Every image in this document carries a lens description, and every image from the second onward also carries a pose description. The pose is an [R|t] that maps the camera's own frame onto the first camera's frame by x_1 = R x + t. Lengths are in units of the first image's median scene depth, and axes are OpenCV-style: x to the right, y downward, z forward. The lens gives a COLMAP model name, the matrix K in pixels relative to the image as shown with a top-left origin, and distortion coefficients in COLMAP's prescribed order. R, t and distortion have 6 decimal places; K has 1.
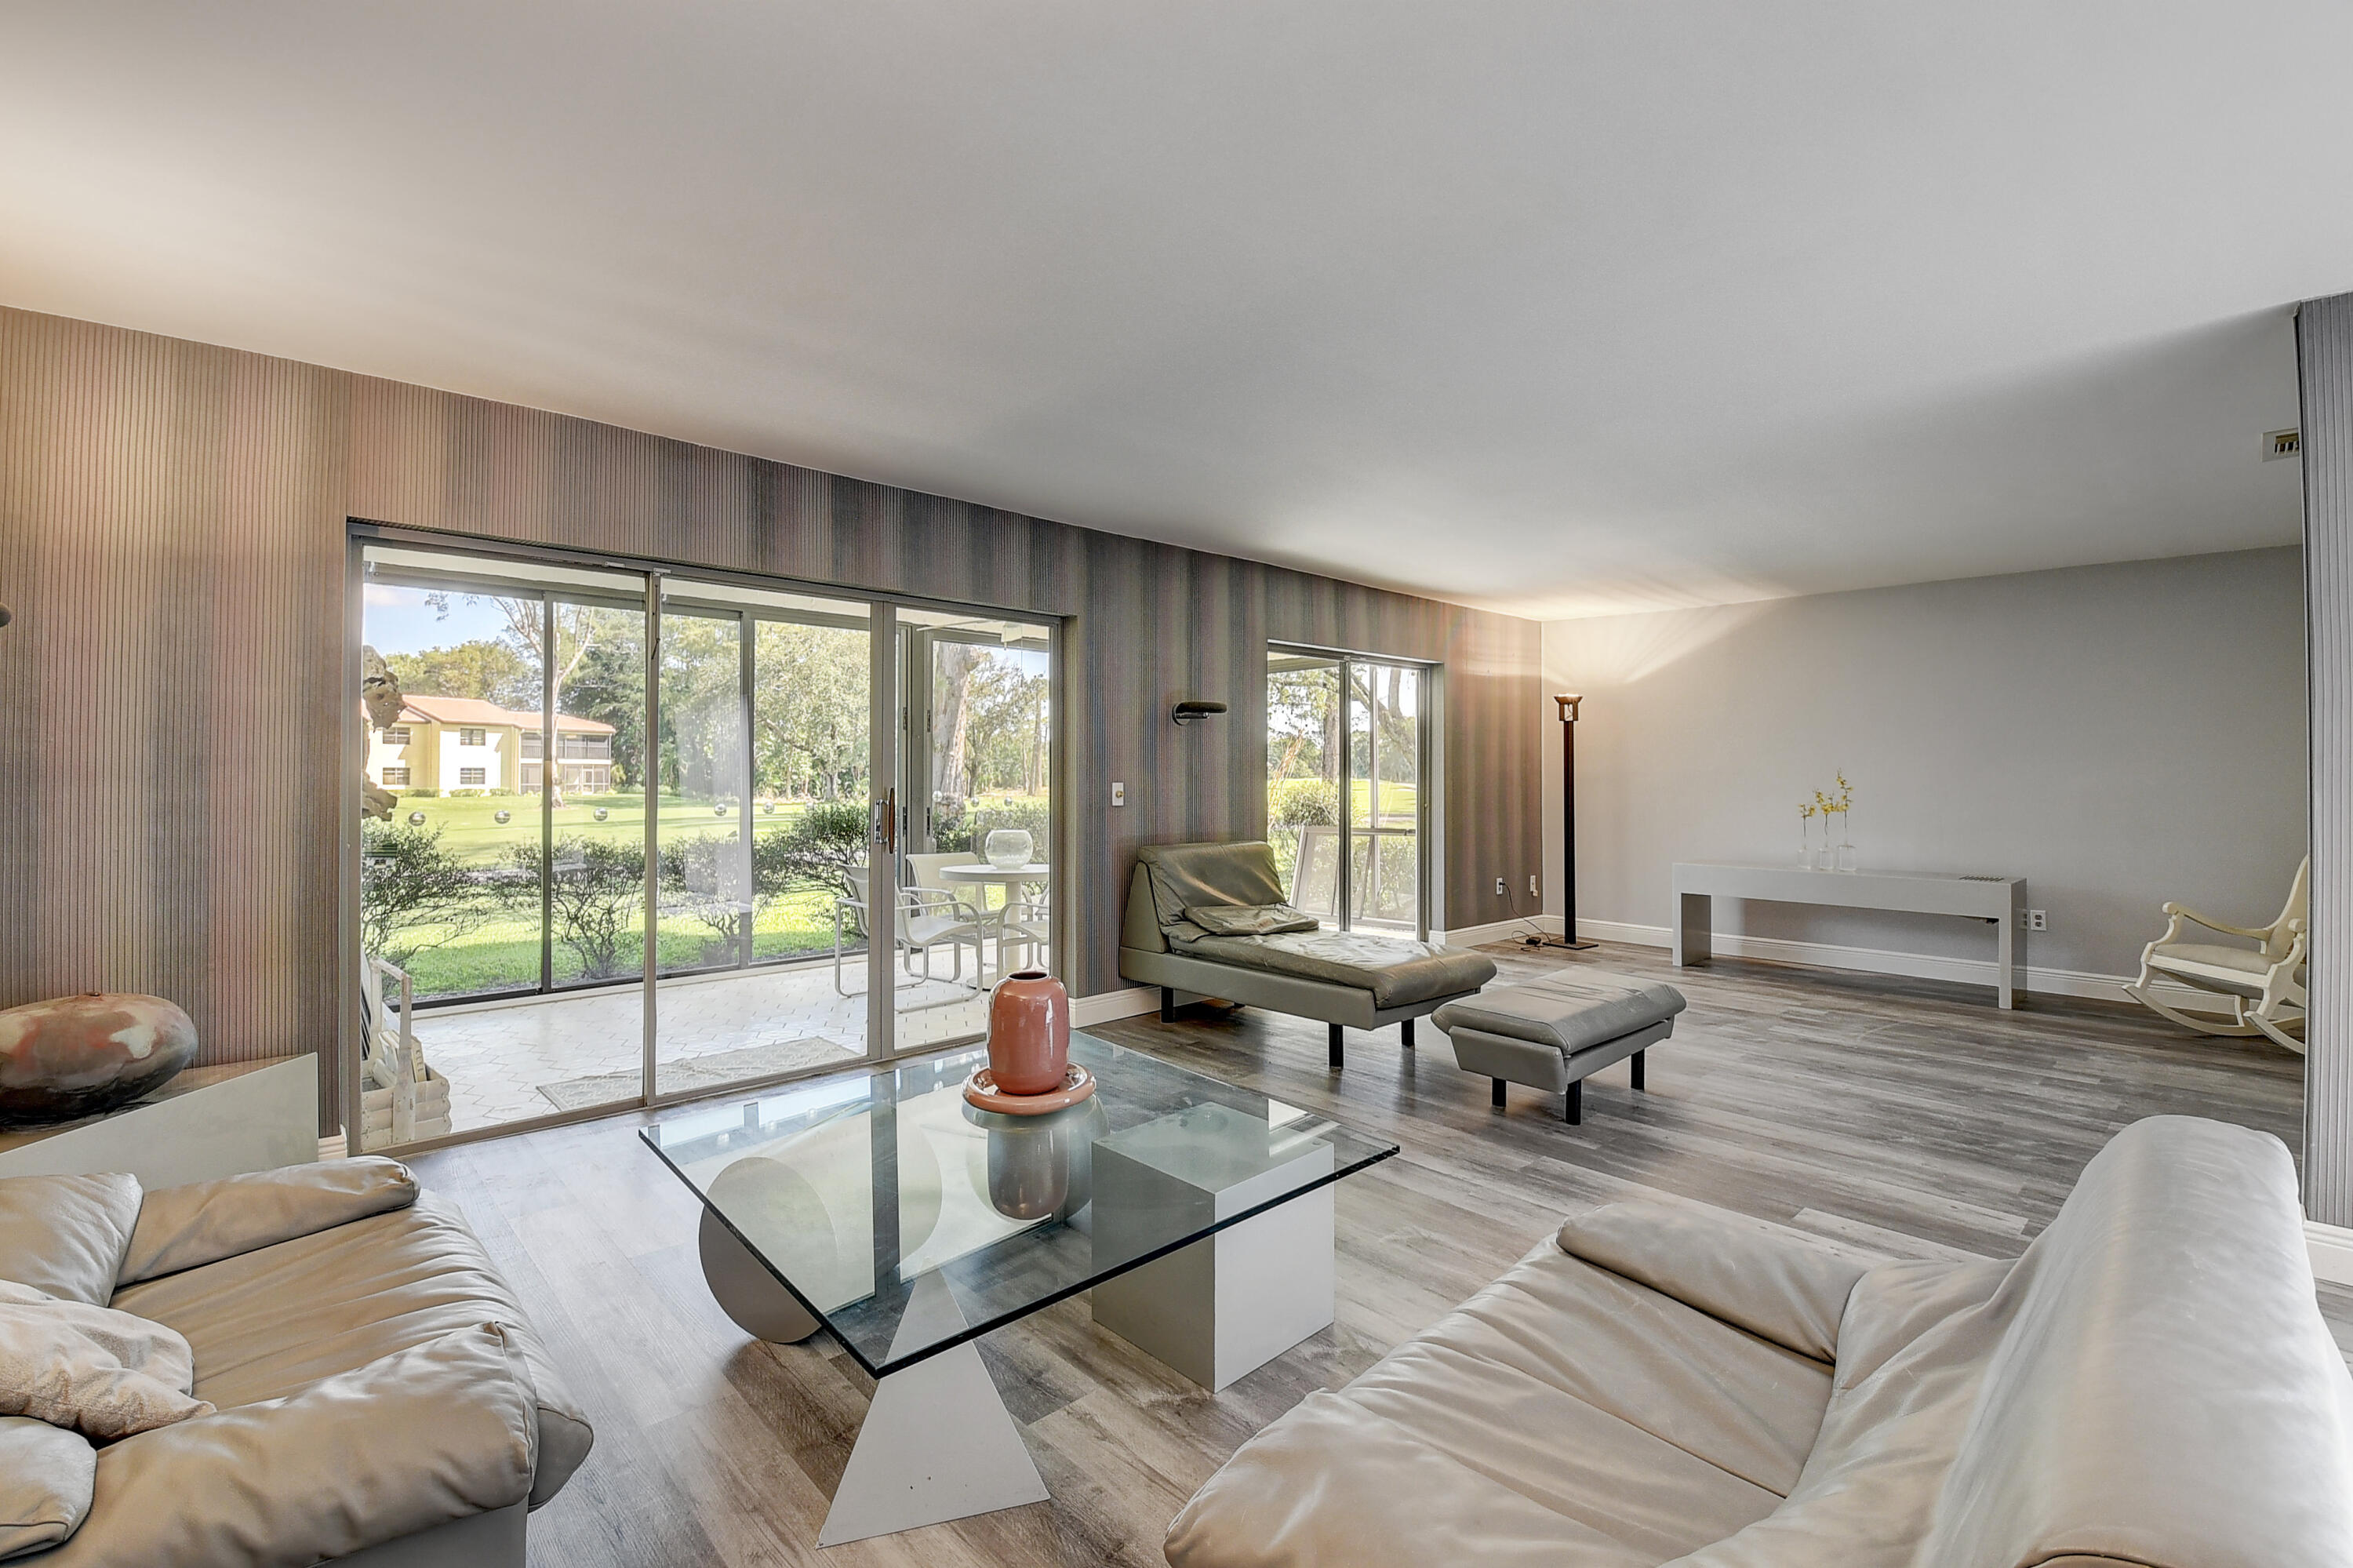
lens RADIAL K [[1028.8, 0, 1165.8], [0, 1028.8, 752.9], [0, 0, 1]] dist [-0.018447, -0.000415]
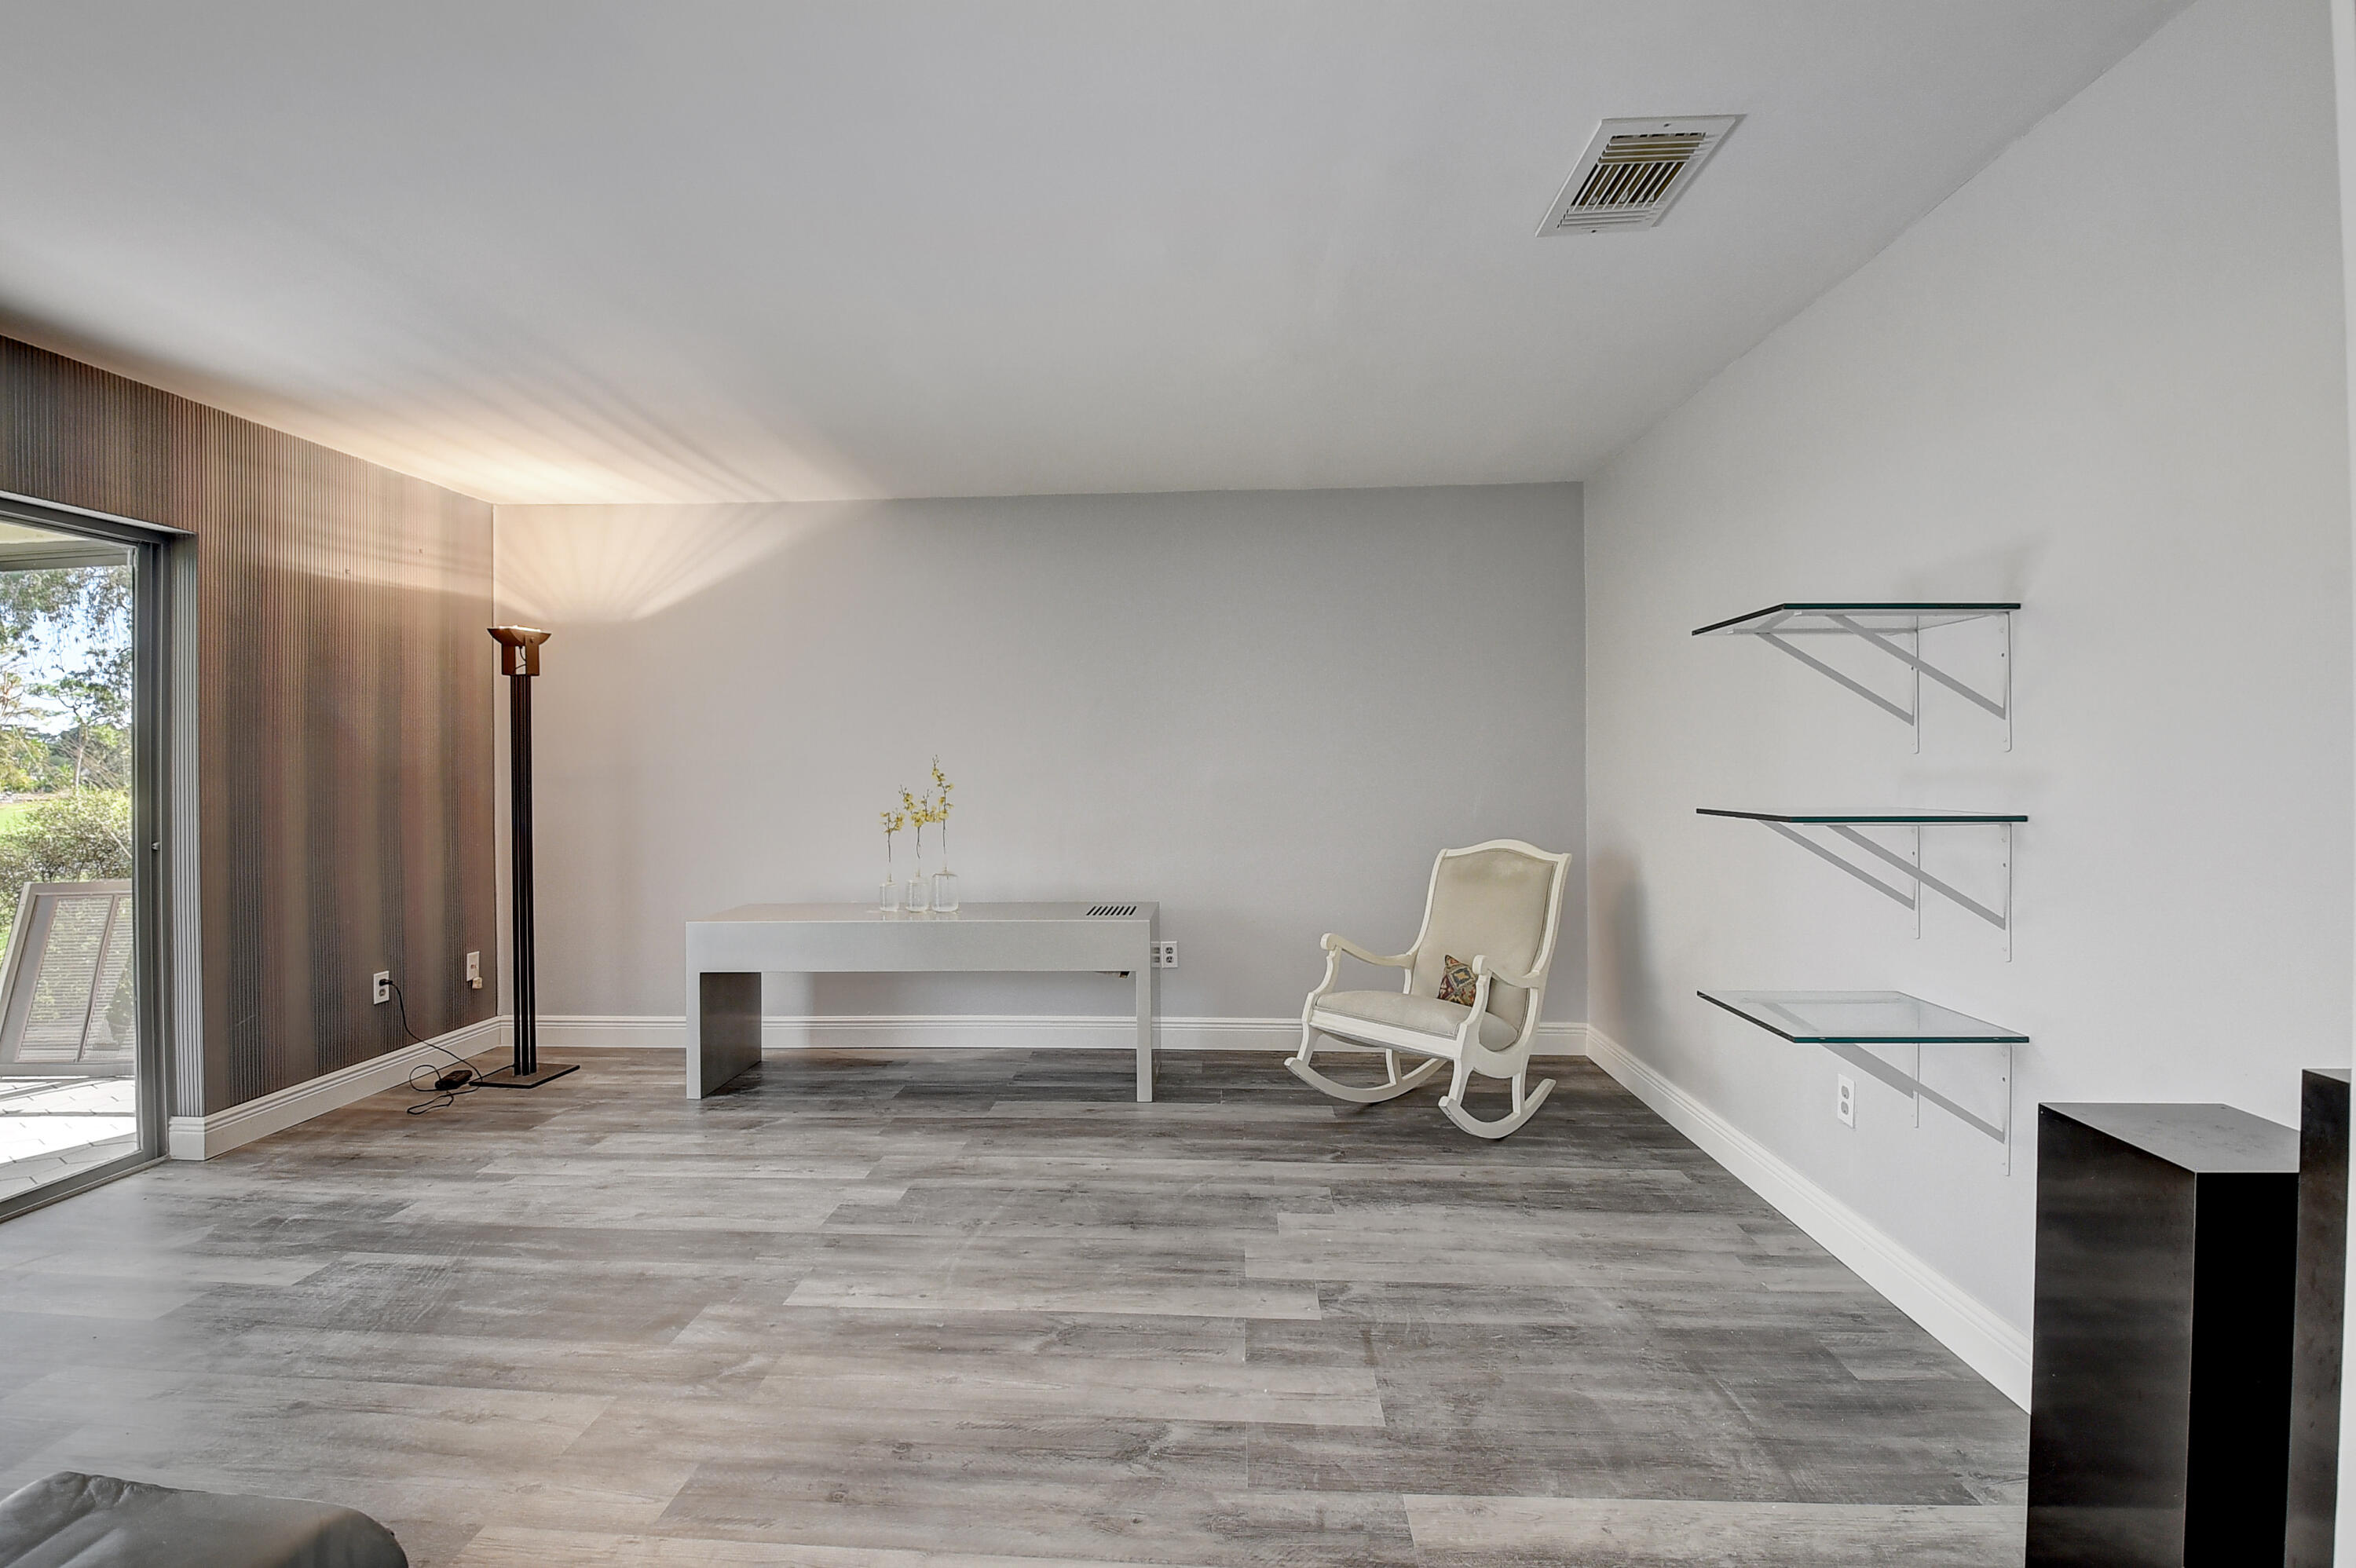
lens RADIAL K [[1030.0, 0, 1176.8], [0, 1030.0, 777.3], [0, 0, 1]] dist [-0.018447, -0.000415]
pose [[0.713436, -0.019338, 0.700454, 0.281043], [0.001412, 0.999657, 0.026161, 0.011462], [-0.700719, -0.017675, 0.713218, 0.385186]]
